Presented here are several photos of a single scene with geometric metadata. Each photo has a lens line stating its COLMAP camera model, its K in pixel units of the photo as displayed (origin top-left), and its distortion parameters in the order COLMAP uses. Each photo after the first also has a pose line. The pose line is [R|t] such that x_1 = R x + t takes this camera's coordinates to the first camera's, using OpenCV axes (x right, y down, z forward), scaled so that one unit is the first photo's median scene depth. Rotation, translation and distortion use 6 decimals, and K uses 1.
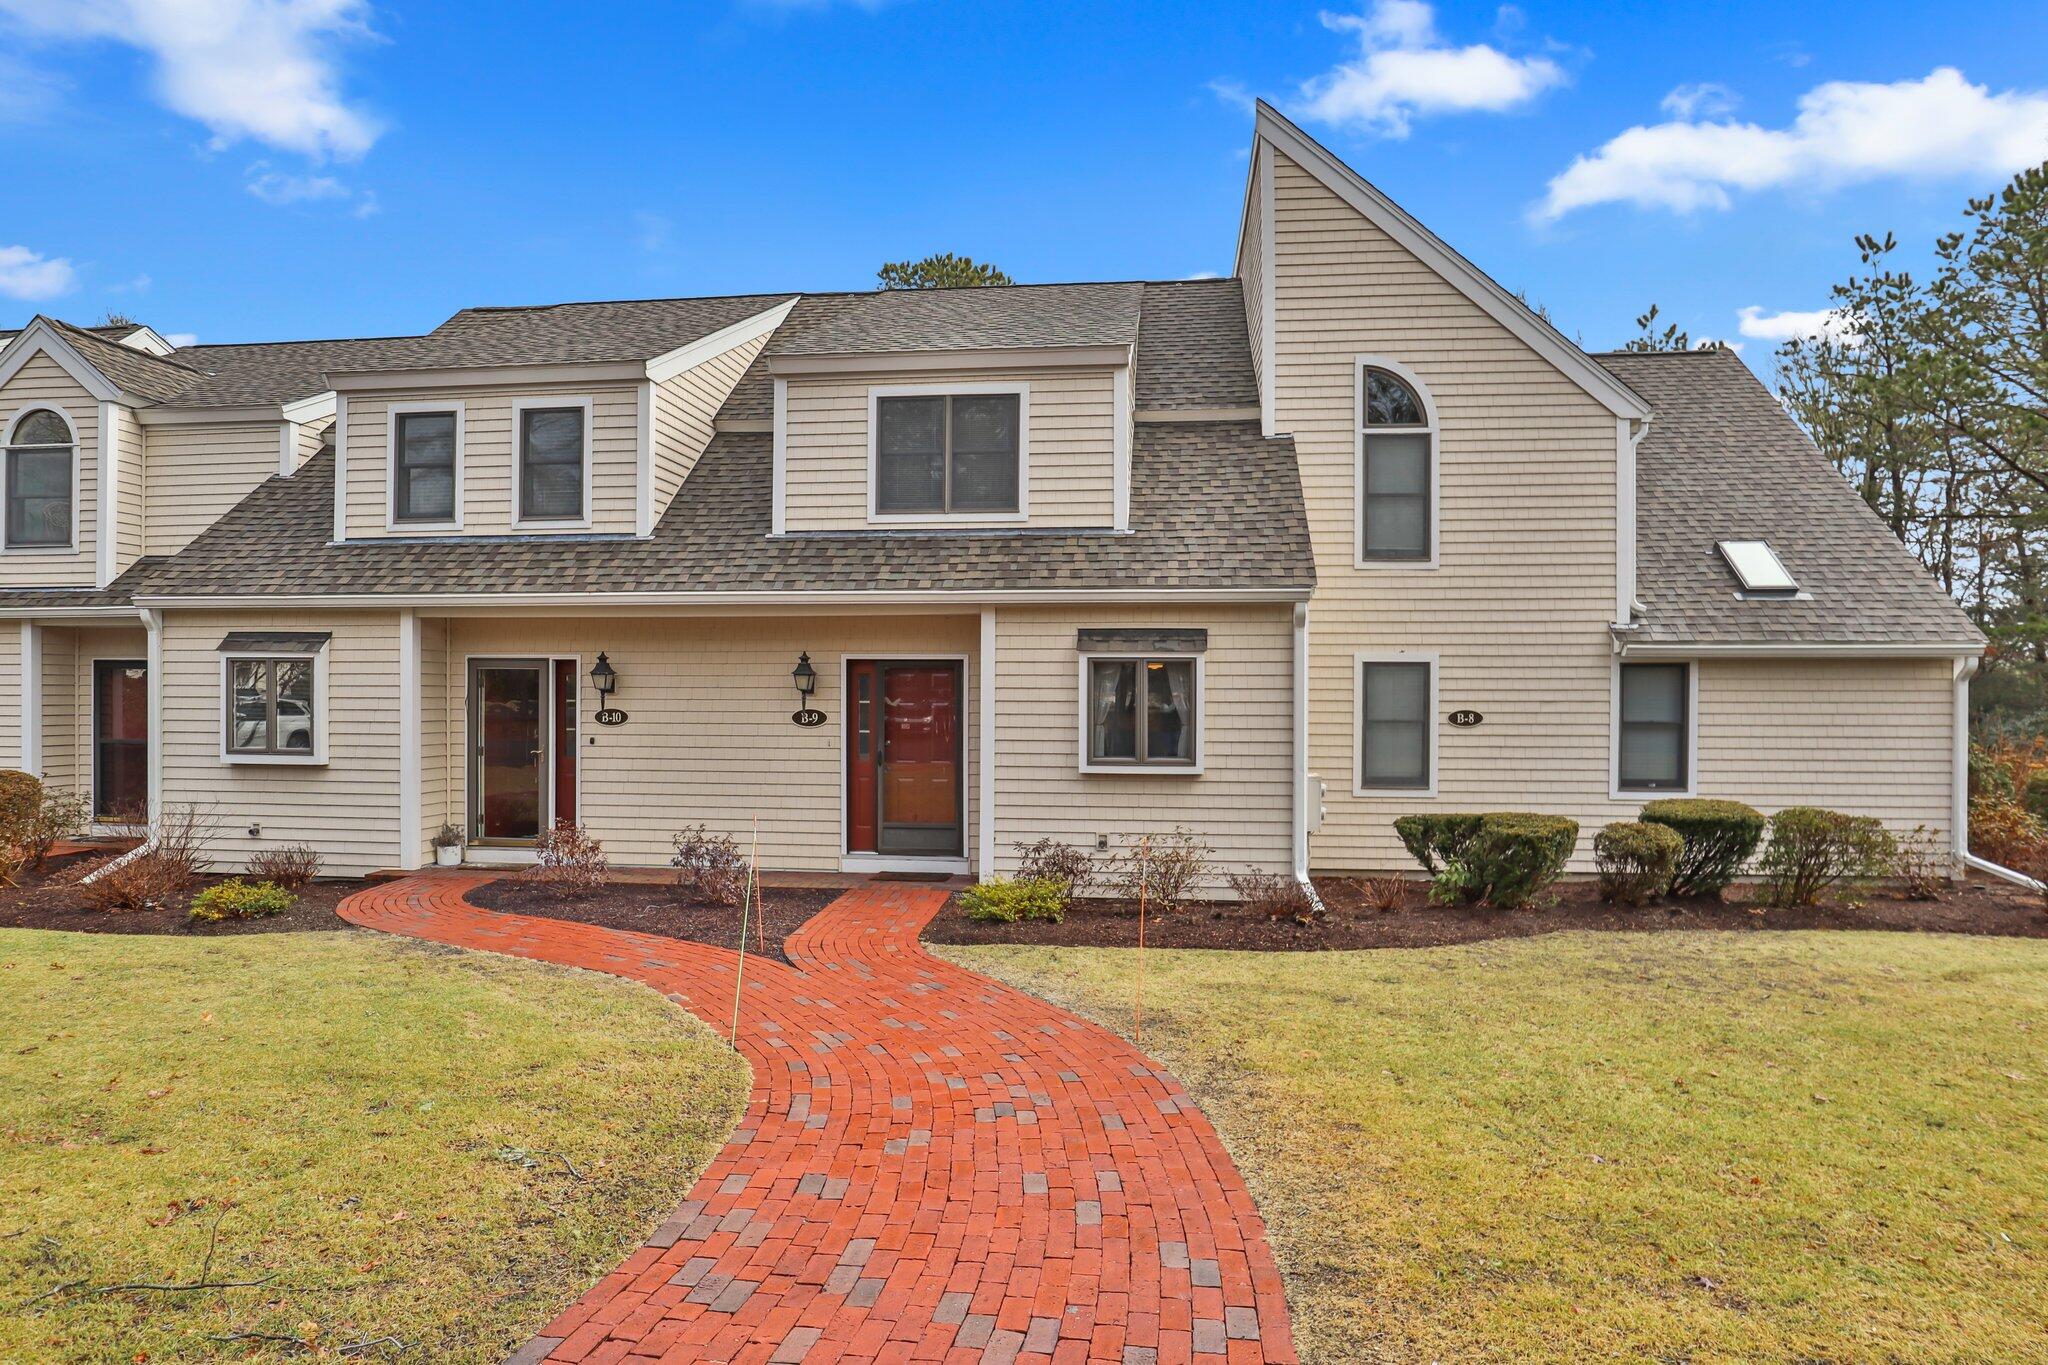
lens RADIAL K [[1145.0, 0, 1032.2], [0, 1145.0, 703.5], [0, 0, 1]] dist [-0.027929, 0.008737]
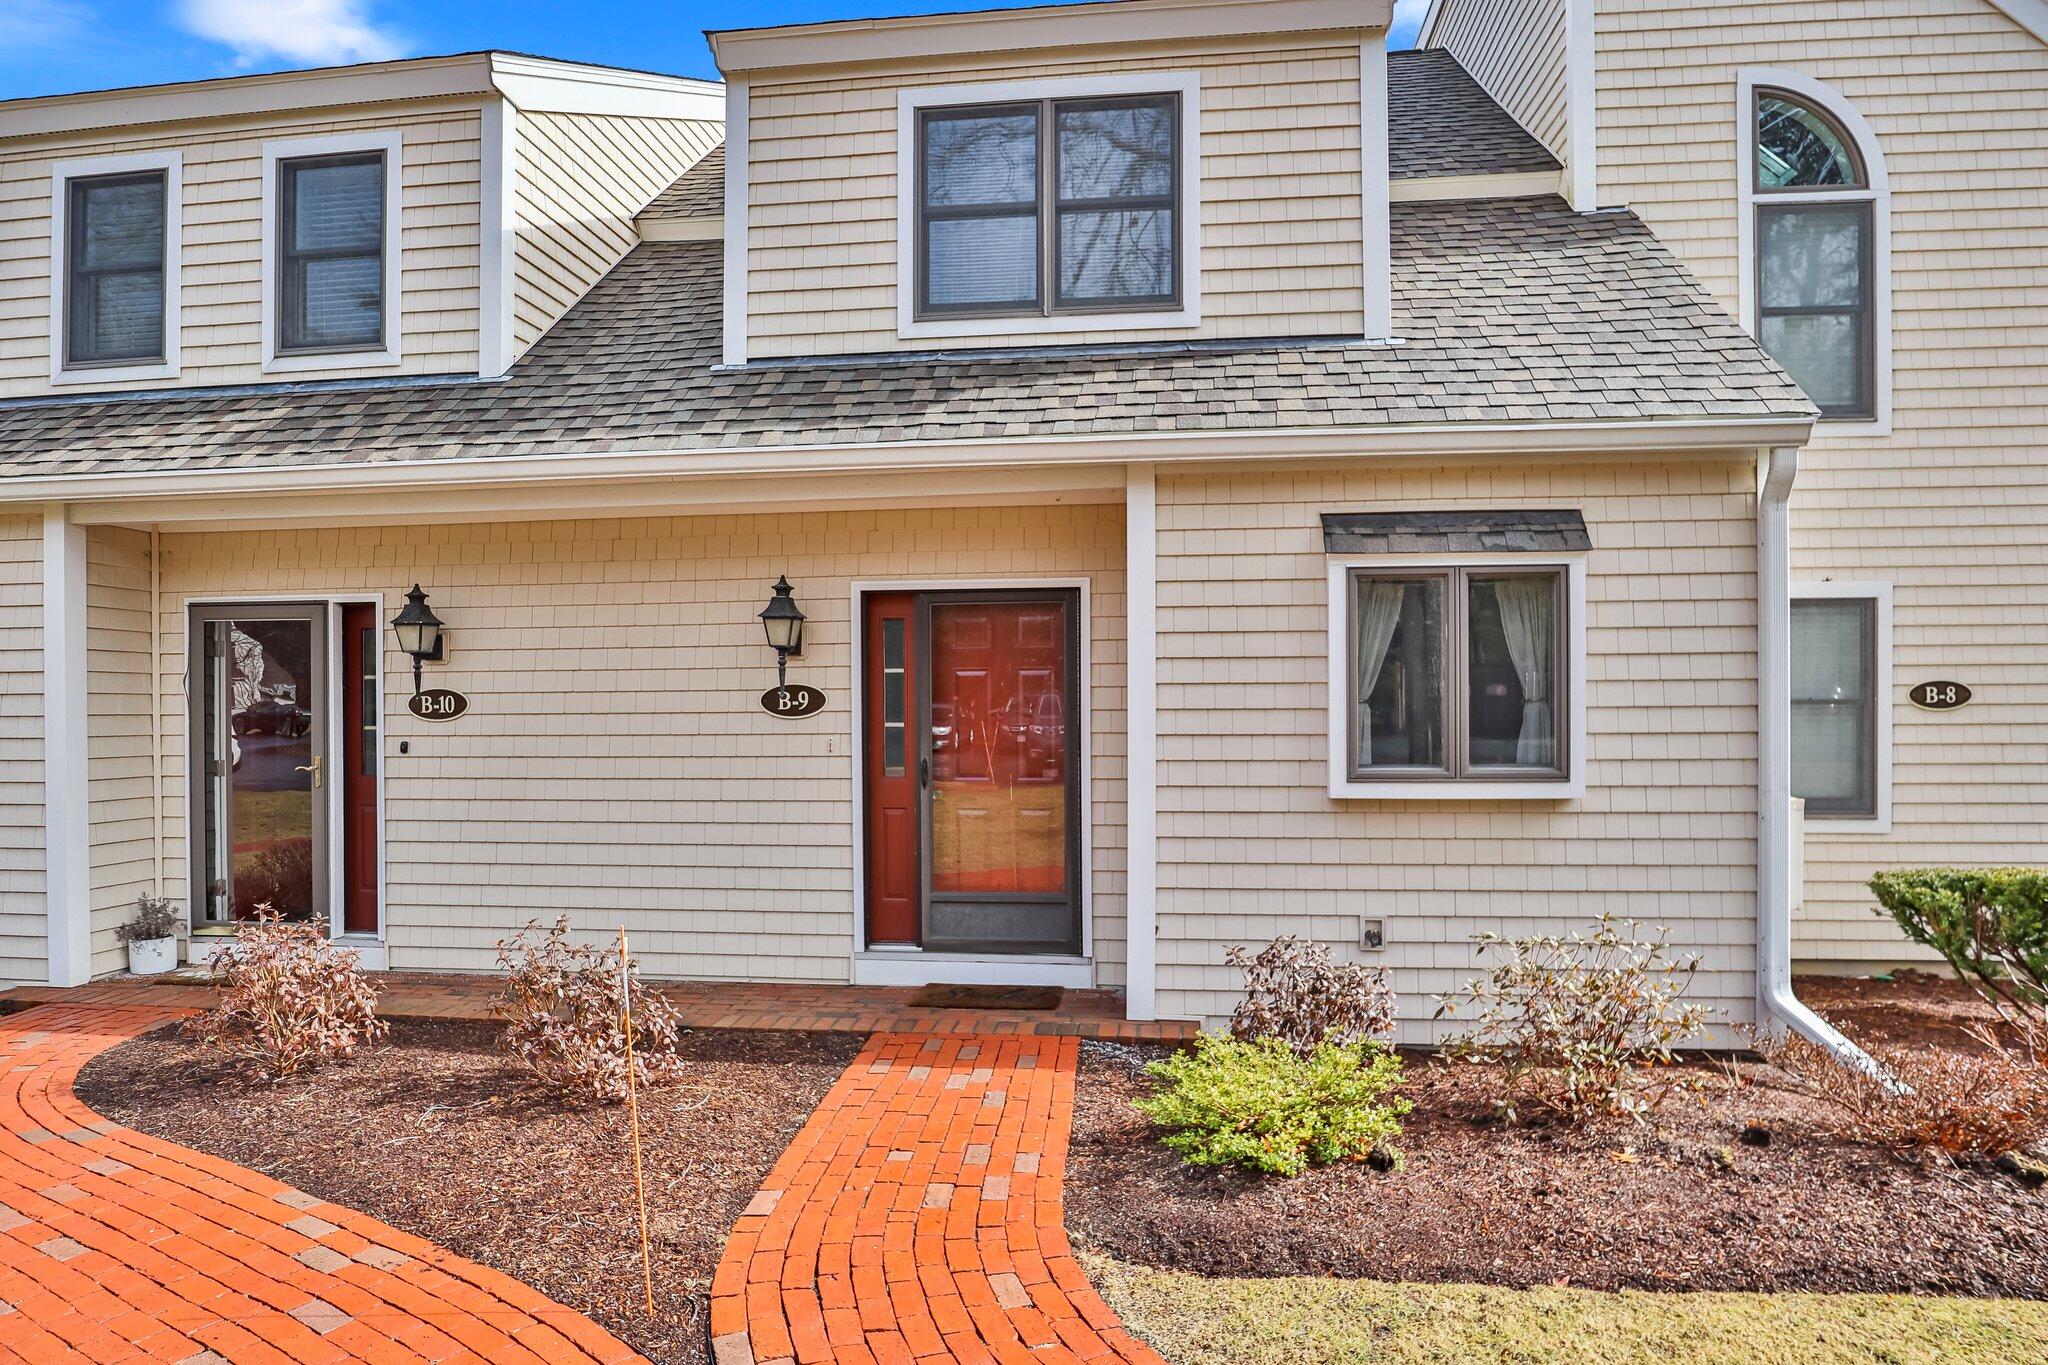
lens RADIAL K [[1145.0, 0, 1038.9], [0, 1145.0, 718.4], [0, 0, 1]] dist [-0.027929, 0.008737]
pose [[0.999940, -0.009064, 0.006168, -0.081660], [0.009084, 0.999953, -0.003318, 0.023898], [-0.006138, 0.003373, 0.999975, 0.456077]]
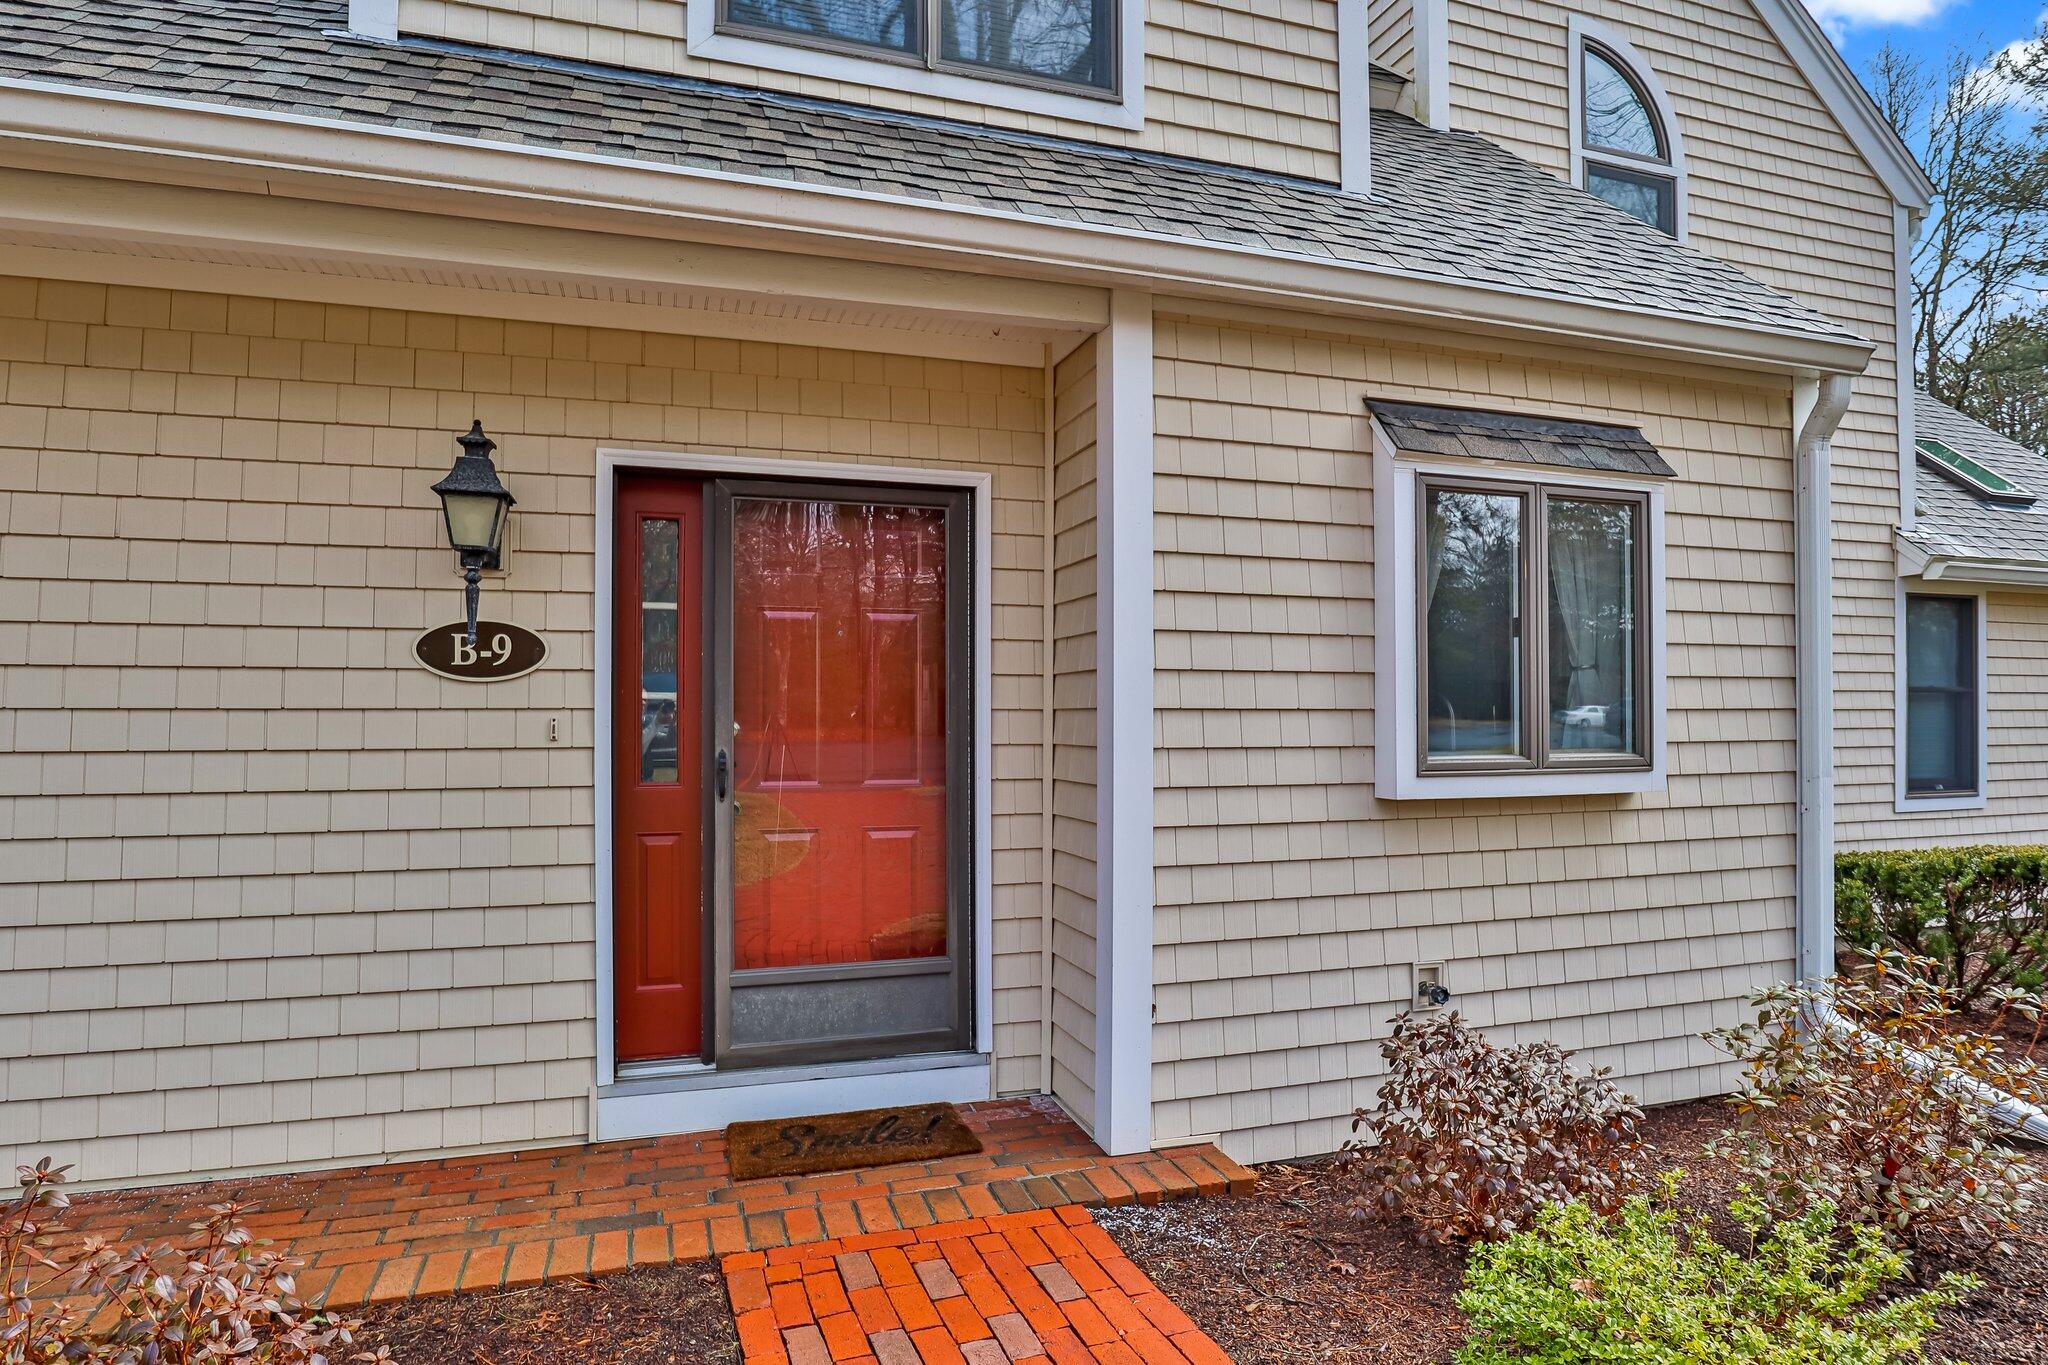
lens RADIAL K [[1145.0, 0, 1030.0], [0, 1145.0, 702.1], [0, 0, 1]] dist [-0.027929, 0.008737]
pose [[0.910913, 0.000447, 0.412598, -0.186970], [0.006515, 0.999859, -0.015468, 0.032242], [-0.412546, 0.016779, 0.910782, 0.662897]]
